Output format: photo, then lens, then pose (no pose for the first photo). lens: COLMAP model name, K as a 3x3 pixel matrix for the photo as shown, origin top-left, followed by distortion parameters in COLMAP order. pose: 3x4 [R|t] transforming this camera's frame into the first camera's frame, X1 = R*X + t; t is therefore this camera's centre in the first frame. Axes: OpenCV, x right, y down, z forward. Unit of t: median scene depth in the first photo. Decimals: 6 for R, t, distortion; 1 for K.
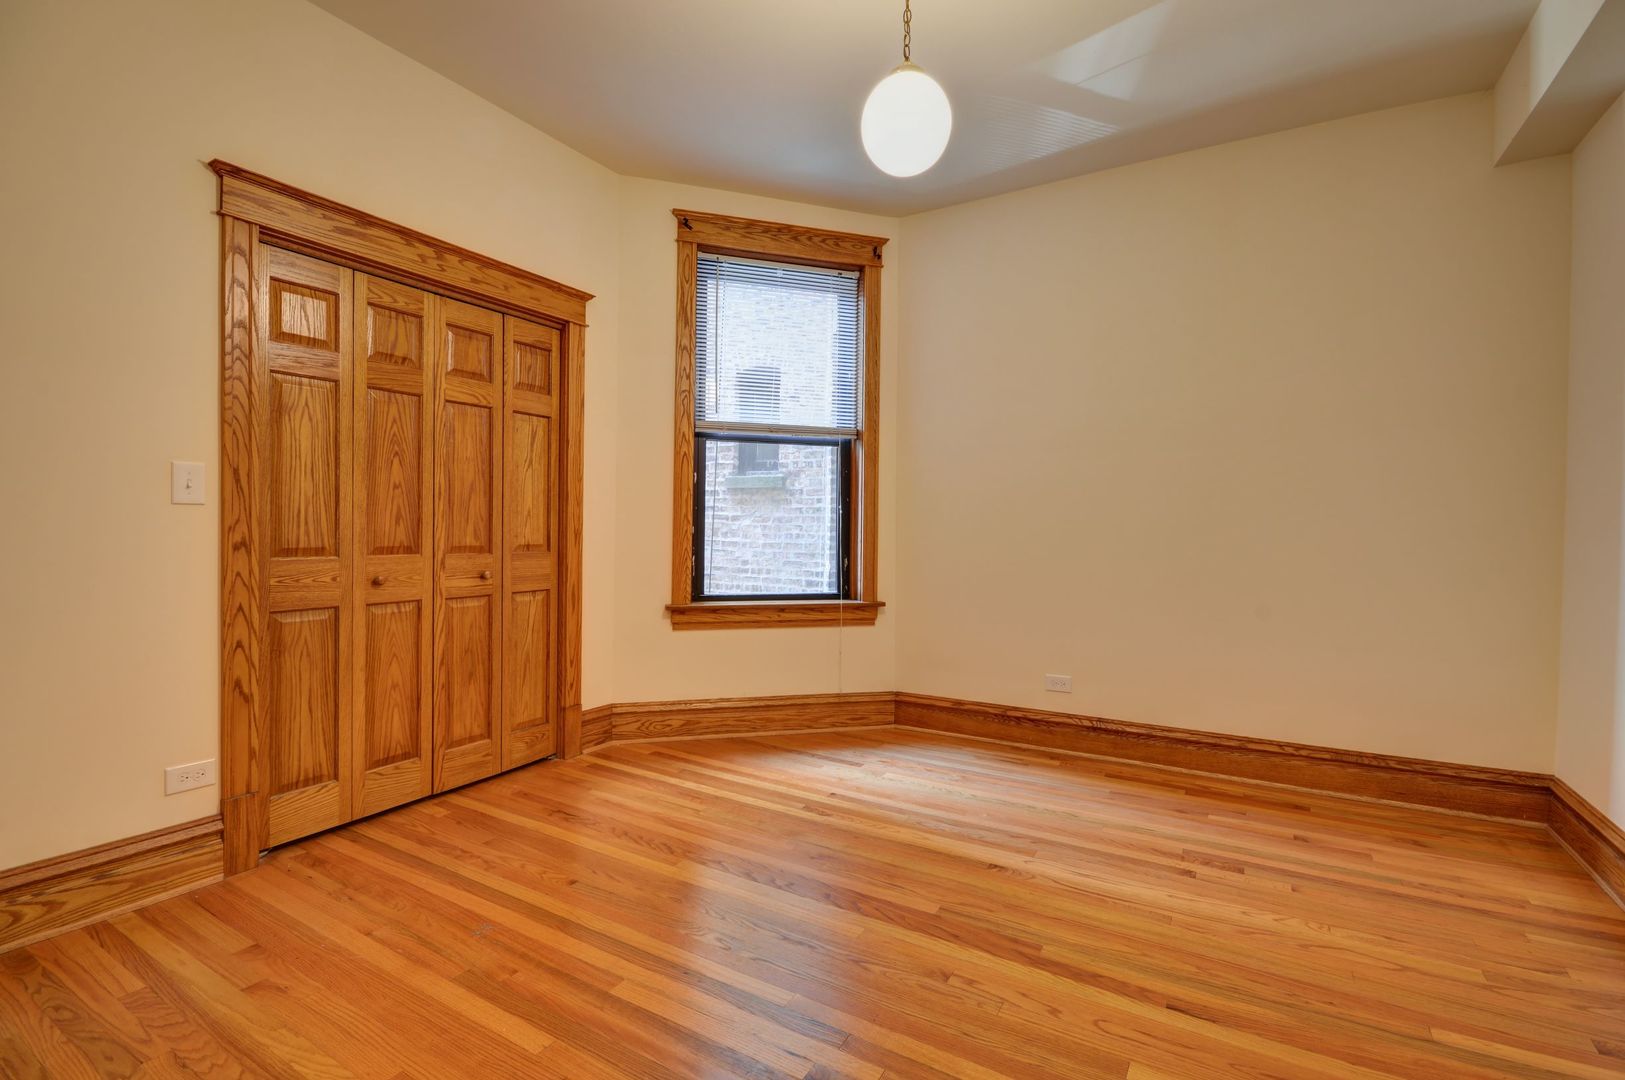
lens RADIAL K [[723.0, 0, 813.5], [0, 723.0, 538.6], [0, 0, 1]] dist [0.005496, -0.000739]
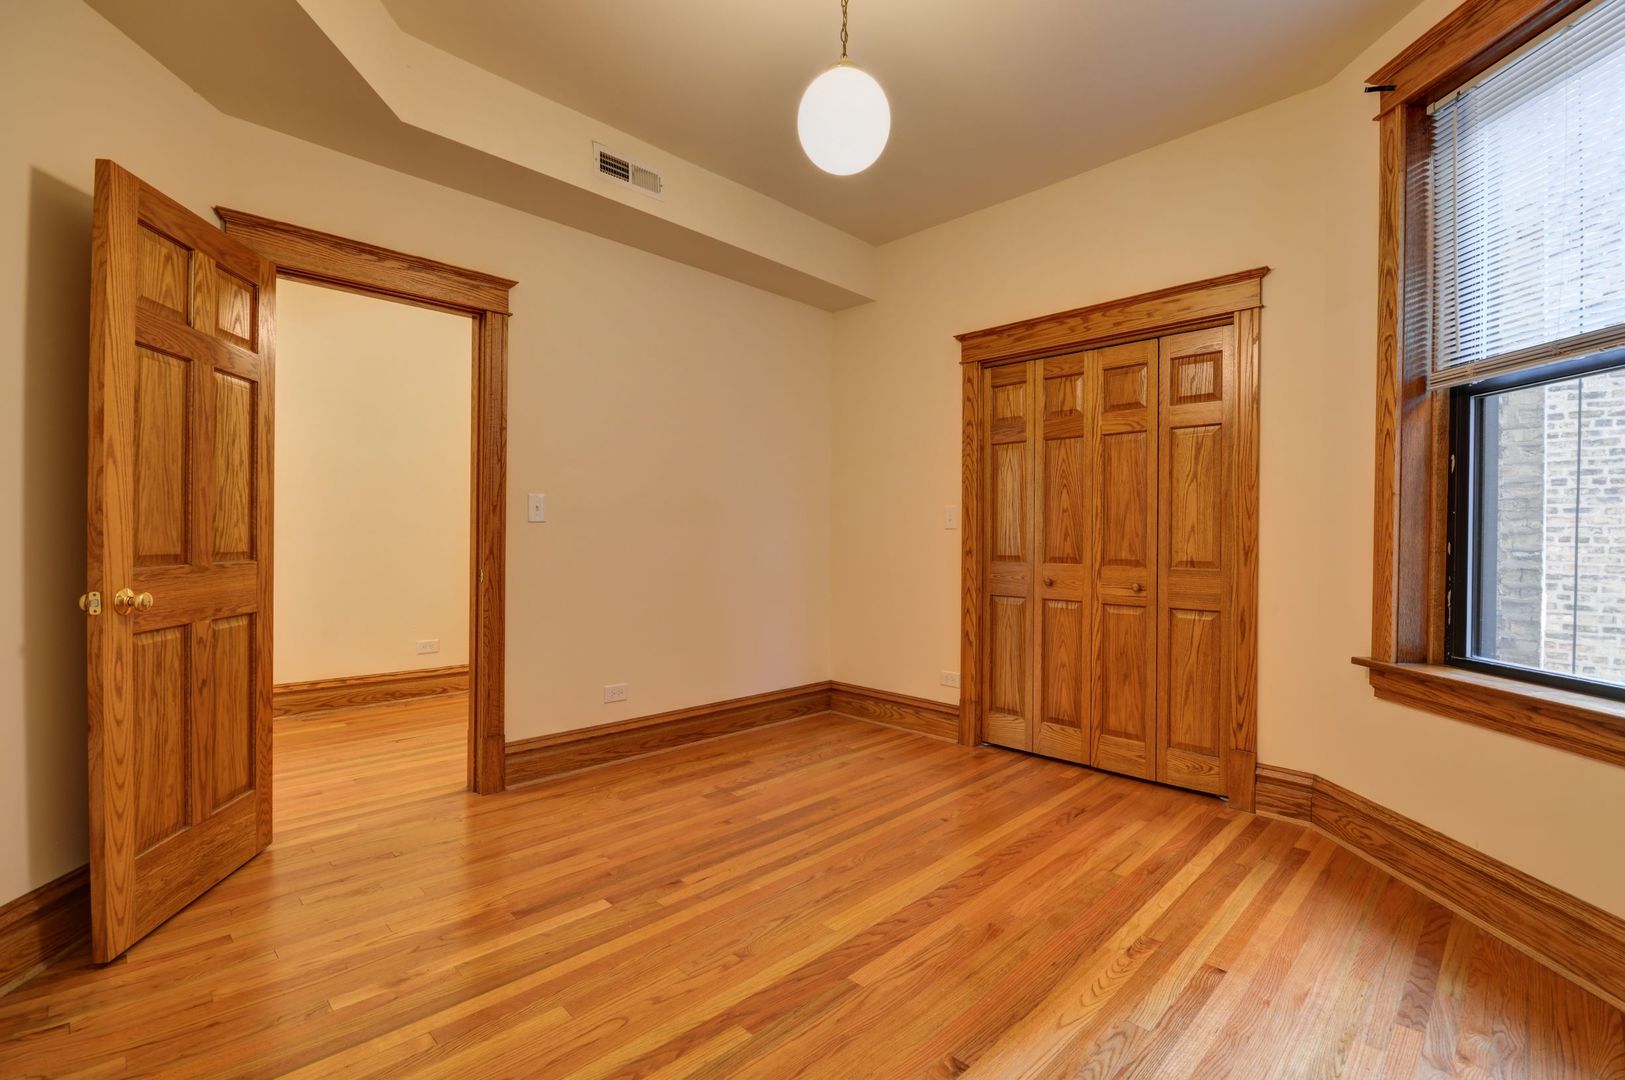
lens RADIAL K [[723.0, 0, 823.7], [0, 723.0, 539.2], [0, 0, 1]] dist [0.005496, -0.000739]
pose [[-0.227578, -0.009989, -0.973709, 0.756645], [-0.028008, 0.999601, -0.003709, -0.004301], [0.973357, 0.026427, -0.227767, 0.850458]]
